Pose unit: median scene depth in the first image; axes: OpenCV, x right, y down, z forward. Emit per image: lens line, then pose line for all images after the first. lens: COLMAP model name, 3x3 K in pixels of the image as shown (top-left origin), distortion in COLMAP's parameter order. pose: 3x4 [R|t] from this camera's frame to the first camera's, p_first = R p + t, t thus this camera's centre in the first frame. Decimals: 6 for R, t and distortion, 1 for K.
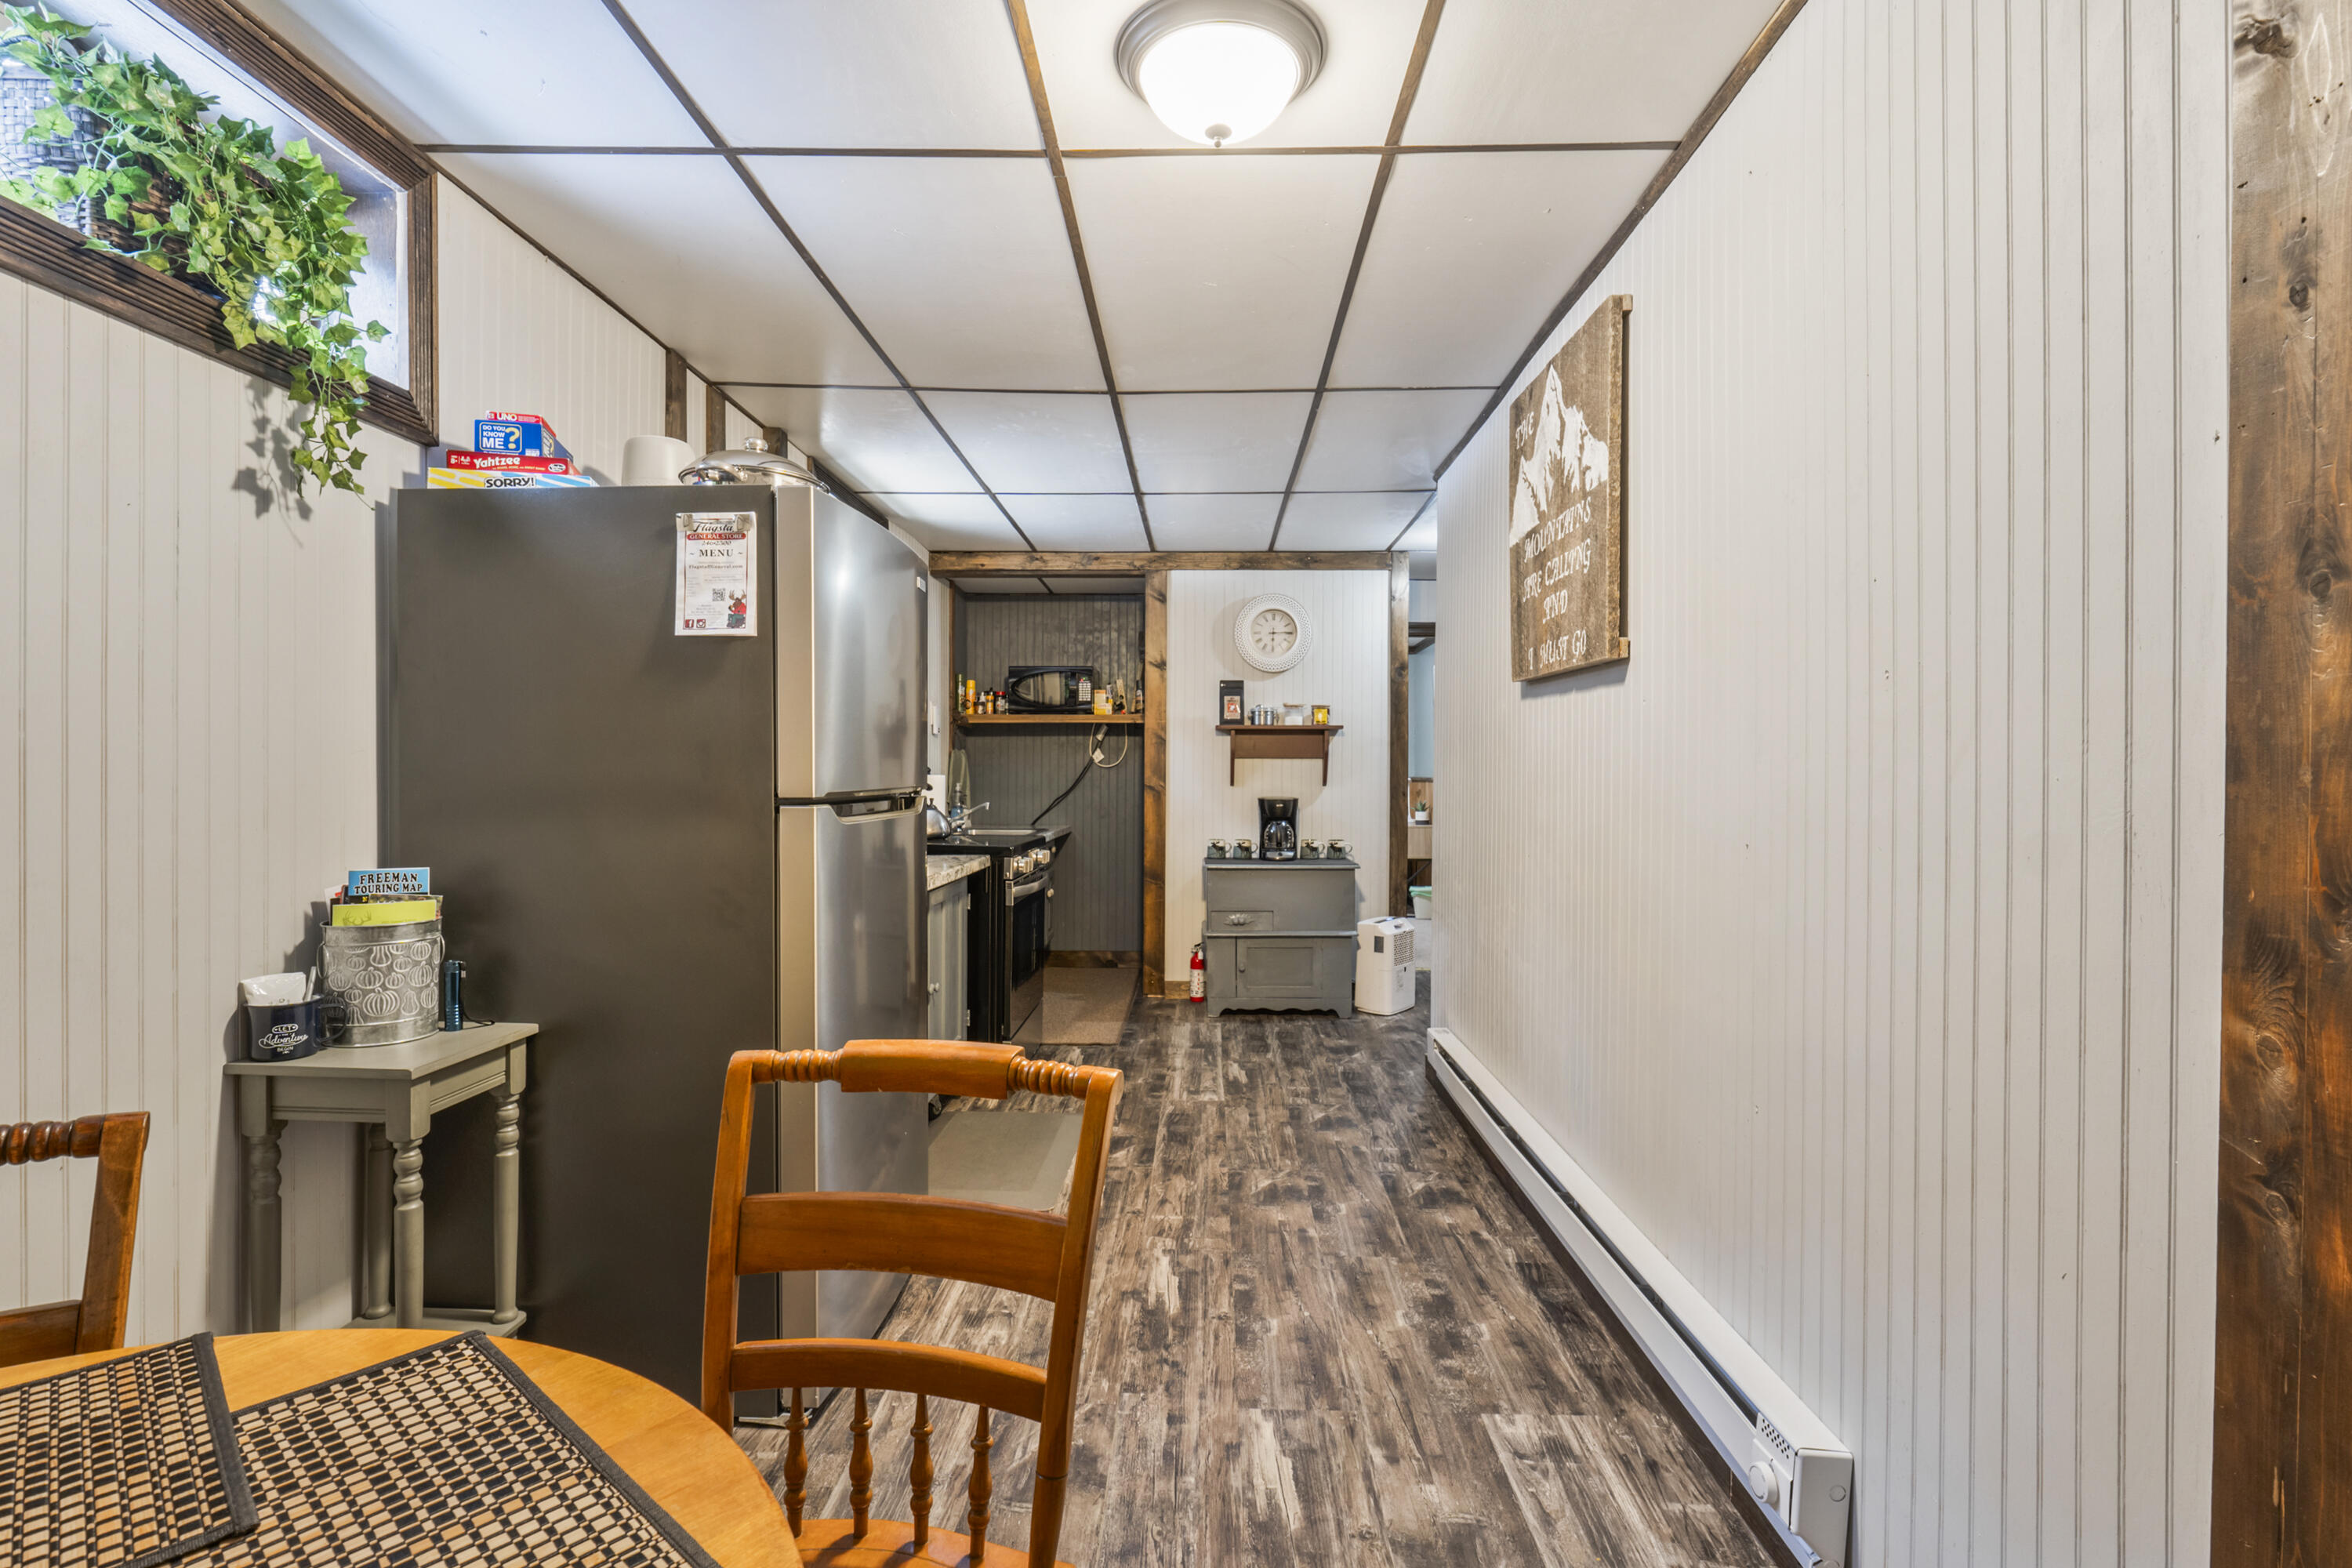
lens RADIAL K [[1105.1, 0, 1172.2], [0, 1105.1, 776.9], [0, 0, 1]] dist [-0.004887, -0.000380]
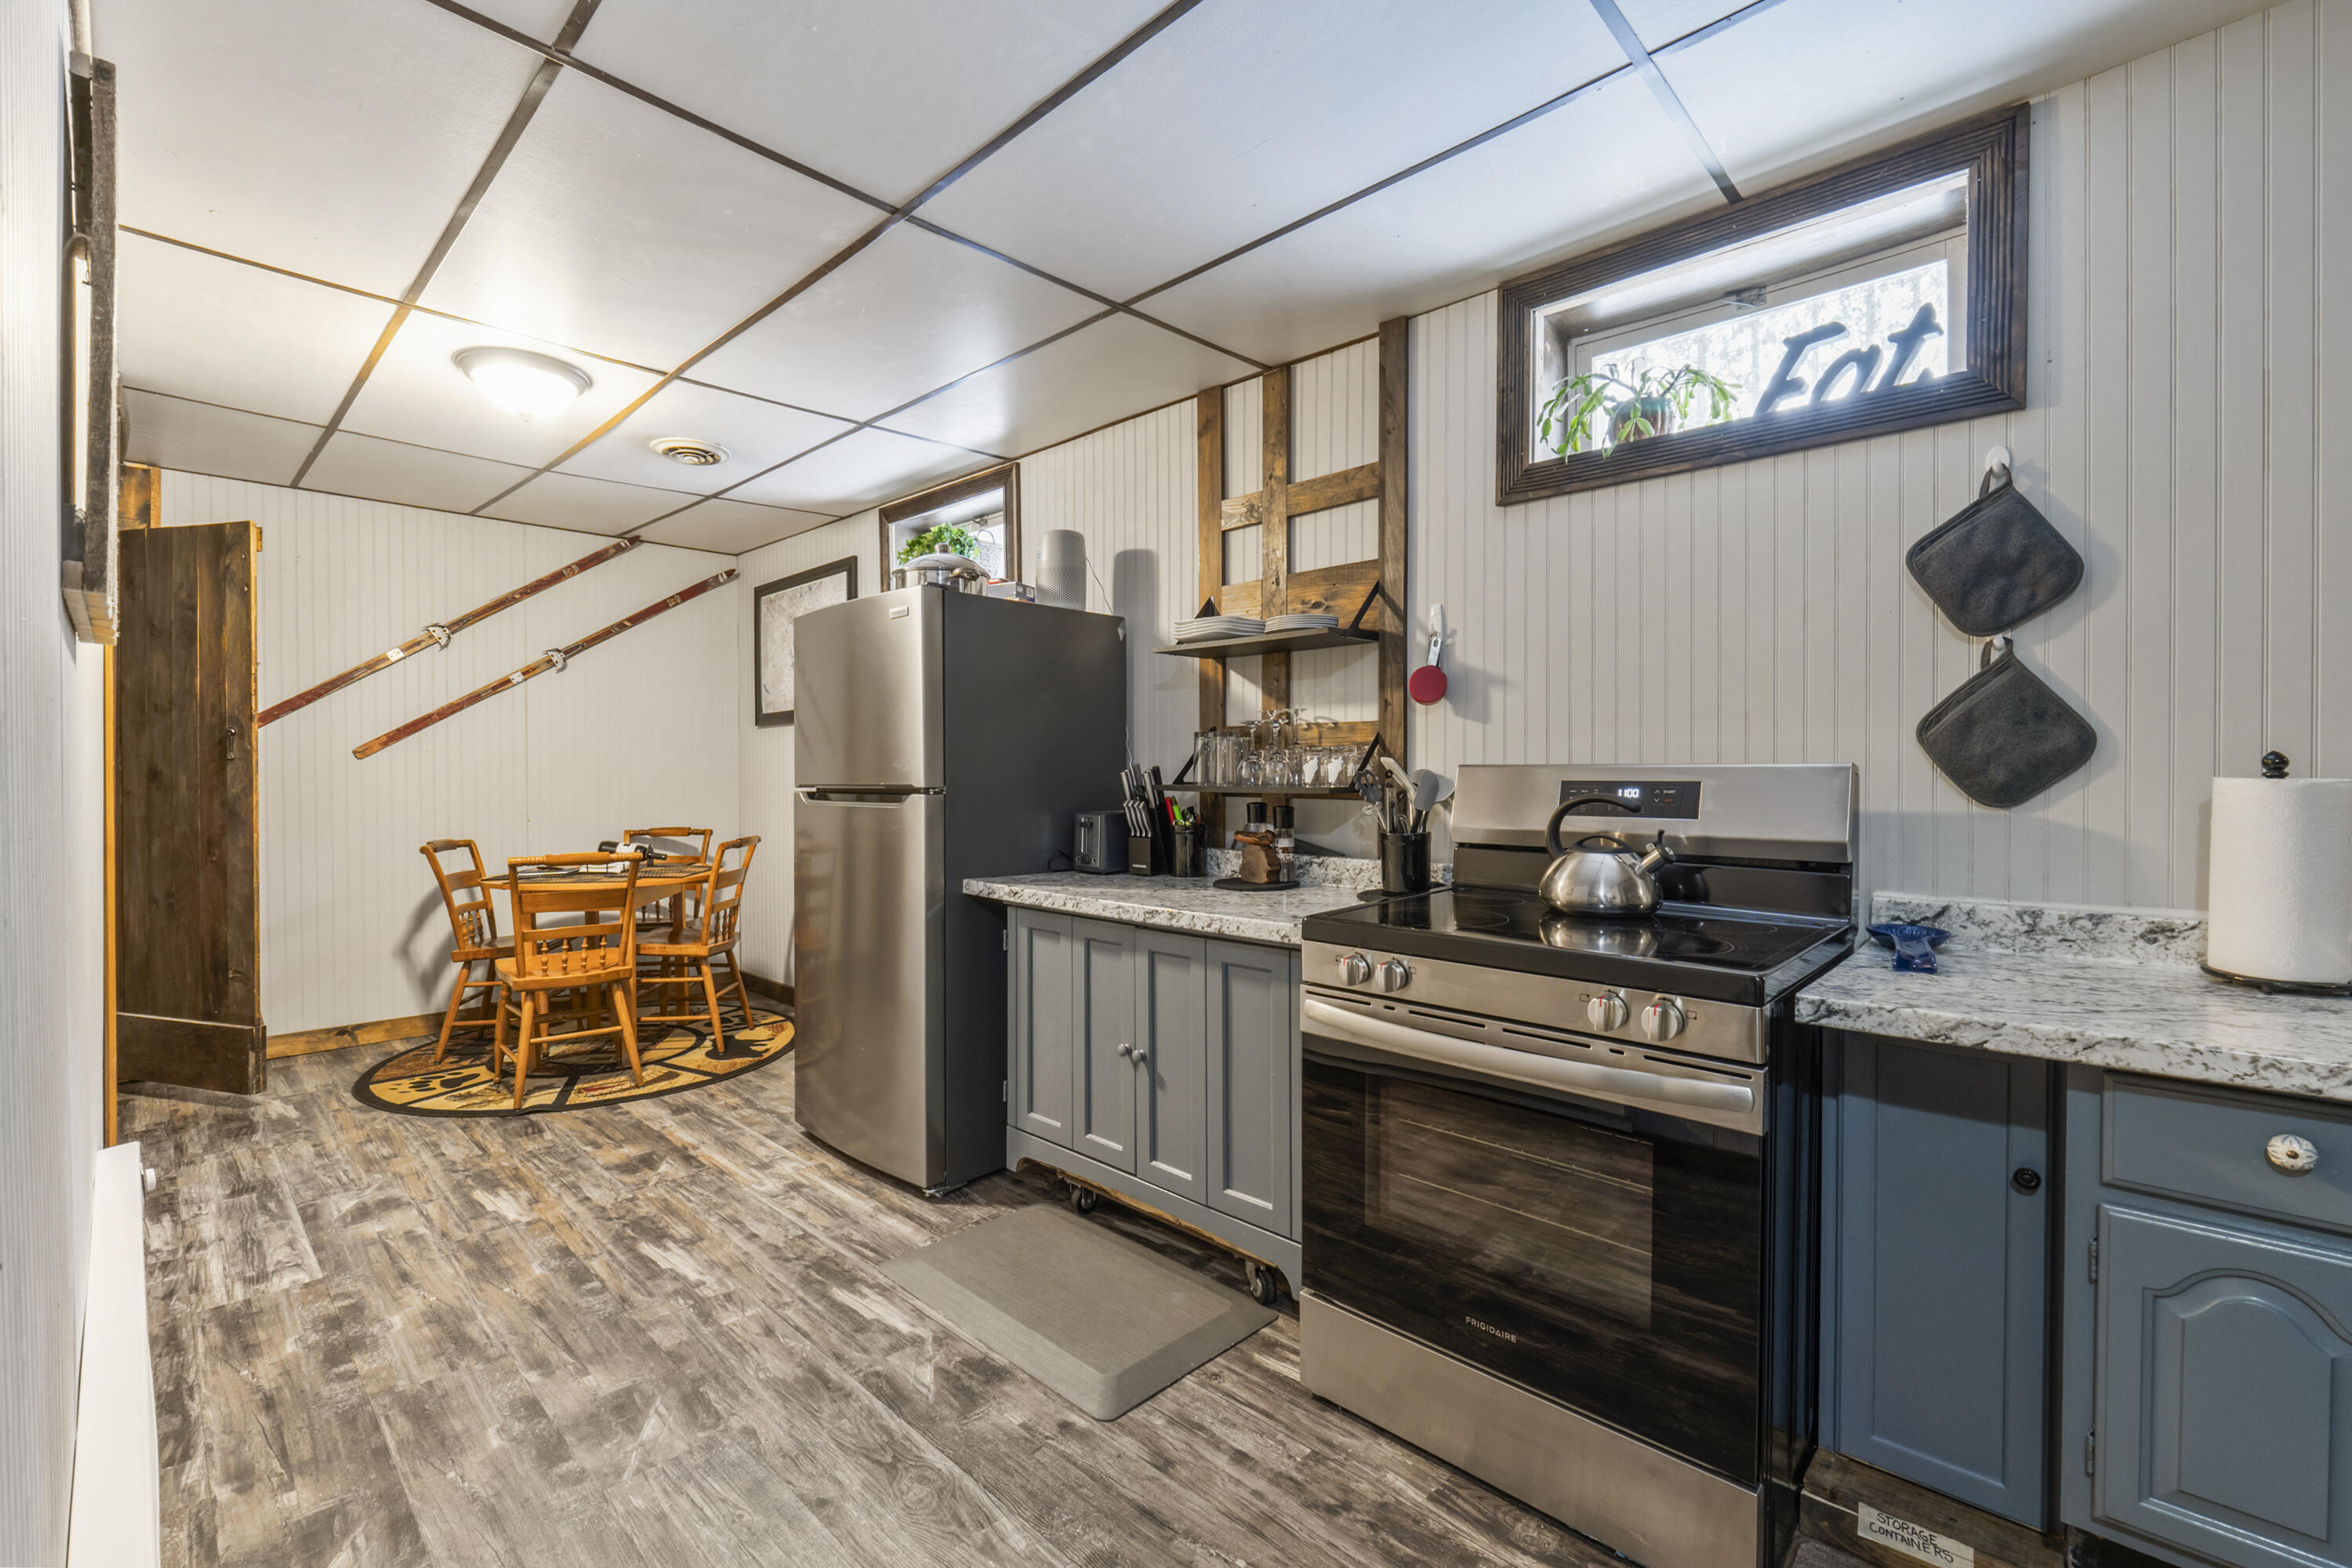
lens RADIAL K [[1001.8, 0, 1170.1], [0, 1001.8, 788.9], [0, 0, 1]] dist [-0.002391, -0.001450]
pose [[-0.670513, 0.007608, -0.741858, 0.381169], [-0.003277, 0.999907, 0.013217, -0.003177], [0.741890, 0.011293, -0.670426, 1.999401]]
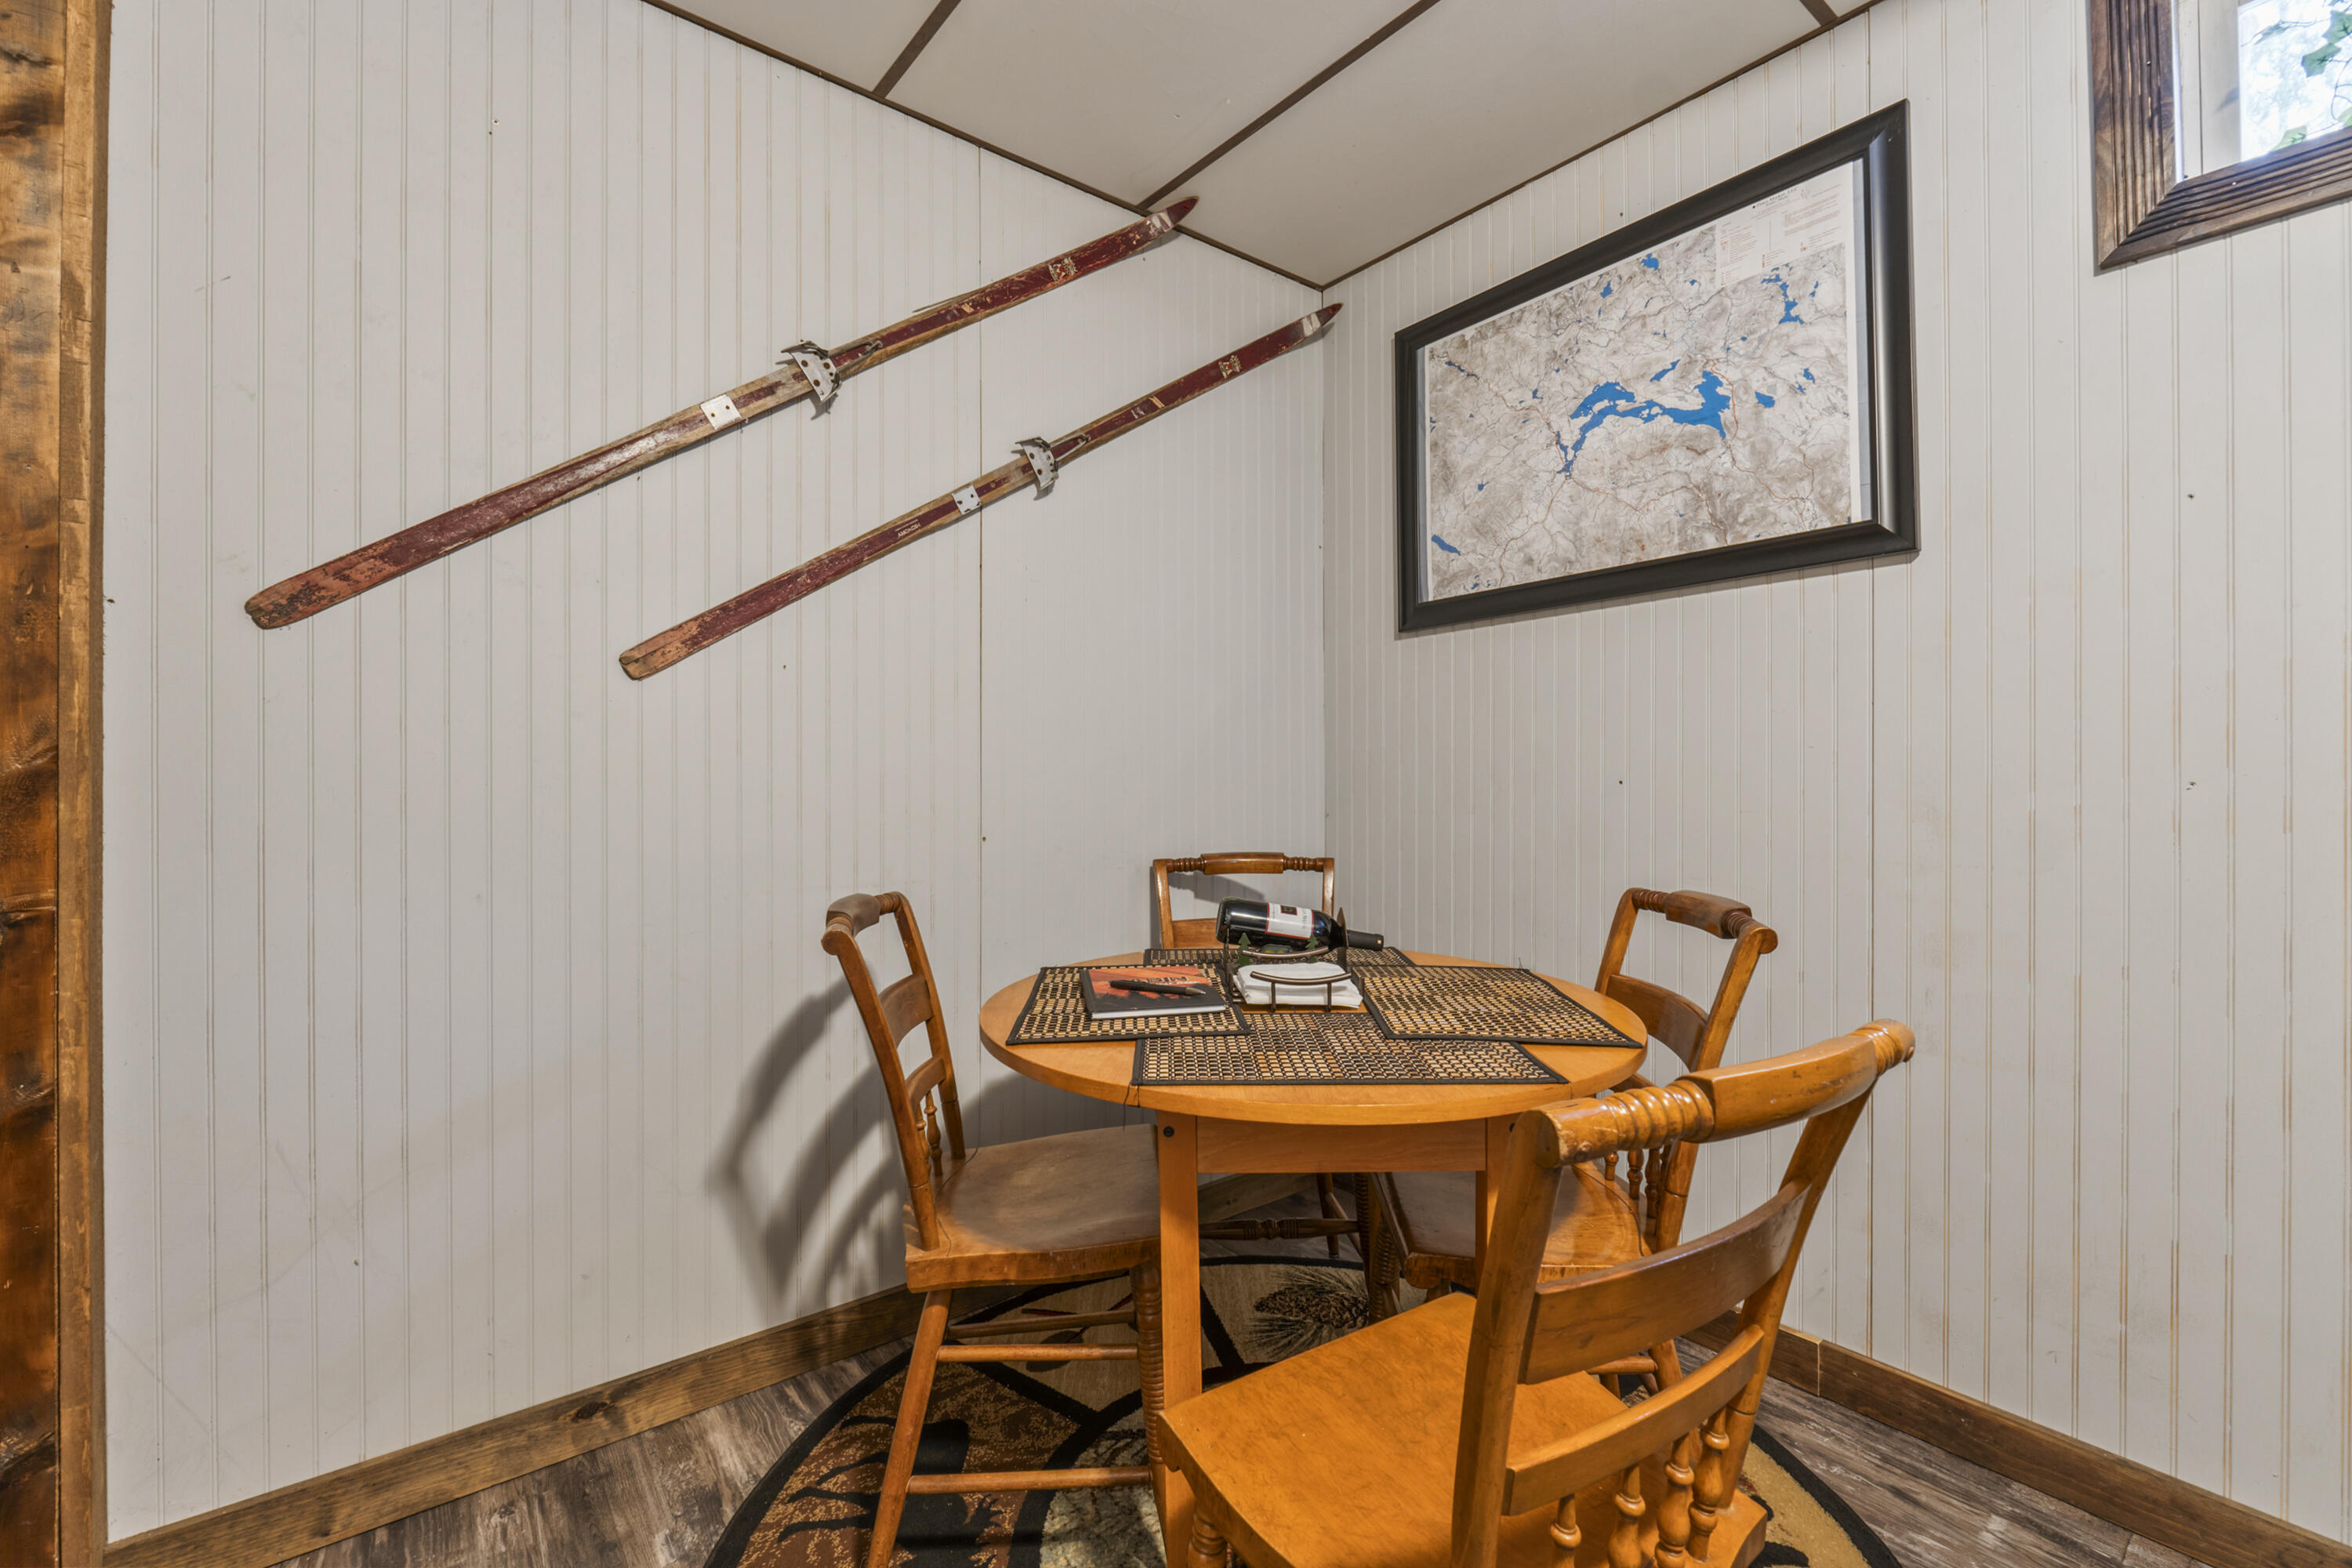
lens RADIAL K [[1001.8, 0, 1189.4], [0, 1001.8, 770.1], [0, 0, 1]] dist [-0.002391, -0.001450]
pose [[-0.727953, -0.001849, -0.685625, 0.363435], [-0.000329, 0.999997, -0.002348, 0.000882], [0.685627, -0.001484, -0.727951, 1.833642]]
